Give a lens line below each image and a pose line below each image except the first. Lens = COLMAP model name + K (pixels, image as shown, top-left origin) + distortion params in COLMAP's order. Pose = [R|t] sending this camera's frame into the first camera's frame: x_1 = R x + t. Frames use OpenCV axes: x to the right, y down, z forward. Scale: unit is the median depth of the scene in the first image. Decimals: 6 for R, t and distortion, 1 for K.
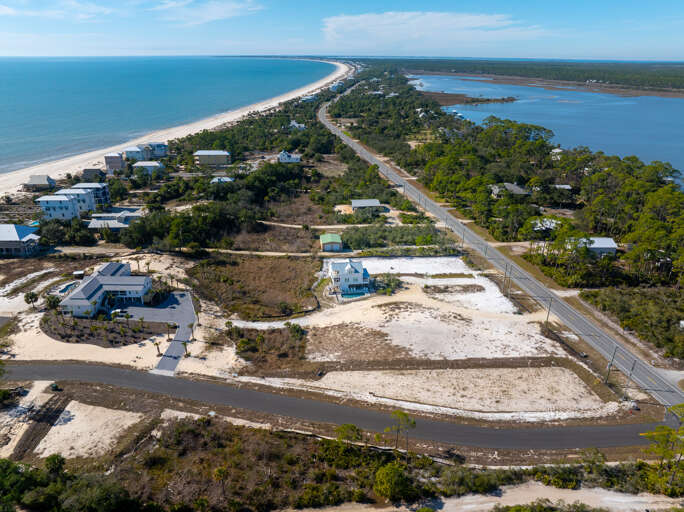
lens RADIAL K [[482.0, 0, 344.2], [0, 482.0, 254.5], [0, 0, 1]] dist [-0.040301, 0.001175]
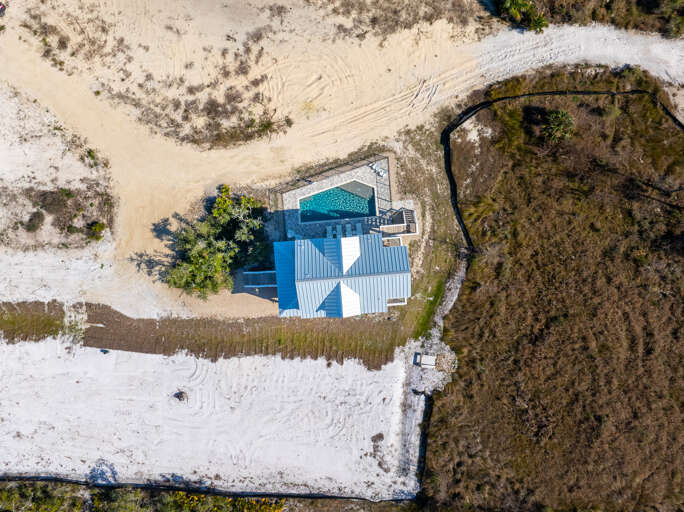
lens RADIAL K [[482.0, 0, 340.2], [0, 482.0, 223.1], [0, 0, 1]] dist [-0.040301, 0.001175]
pose [[-0.996072, -0.086997, -0.016486, 0.020680], [0.018162, -0.382976, 0.923580, -0.212082], [-0.086662, 0.919652, 0.383052, 0.872348]]
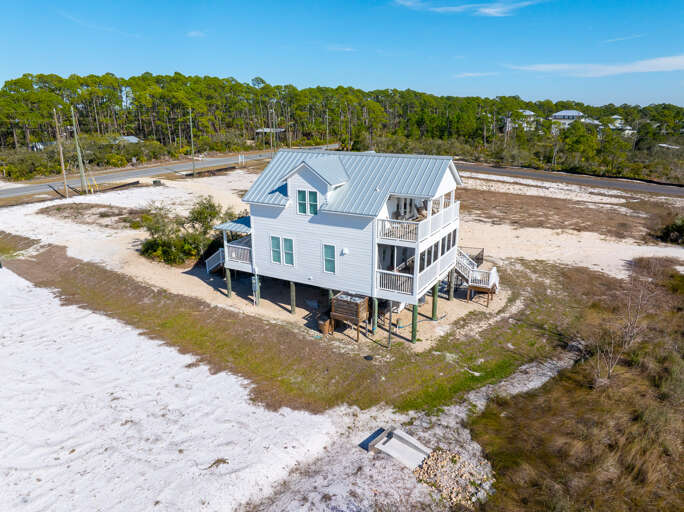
lens RADIAL K [[482.0, 0, 345.0], [0, 482.0, 255.6], [0, 0, 1]] dist [-0.040301, 0.001175]
pose [[-0.782064, -0.184999, 0.595106, -0.093689], [0.237719, 0.794164, 0.559279, -0.047298], [-0.576078, 0.578860, -0.577110, 1.113988]]
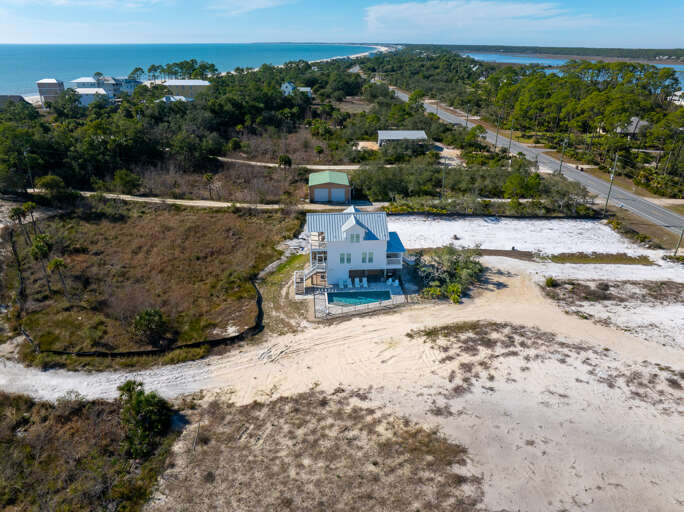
lens RADIAL K [[482.0, 0, 343.6], [0, 482.0, 255.6], [0, 0, 1]] dist [-0.040301, 0.001175]
pose [[0.996755, 0.033827, -0.073038, 0.032097], [-0.032333, 0.999245, 0.021539, 0.042454], [0.073711, -0.019108, 0.997097, 0.610304]]
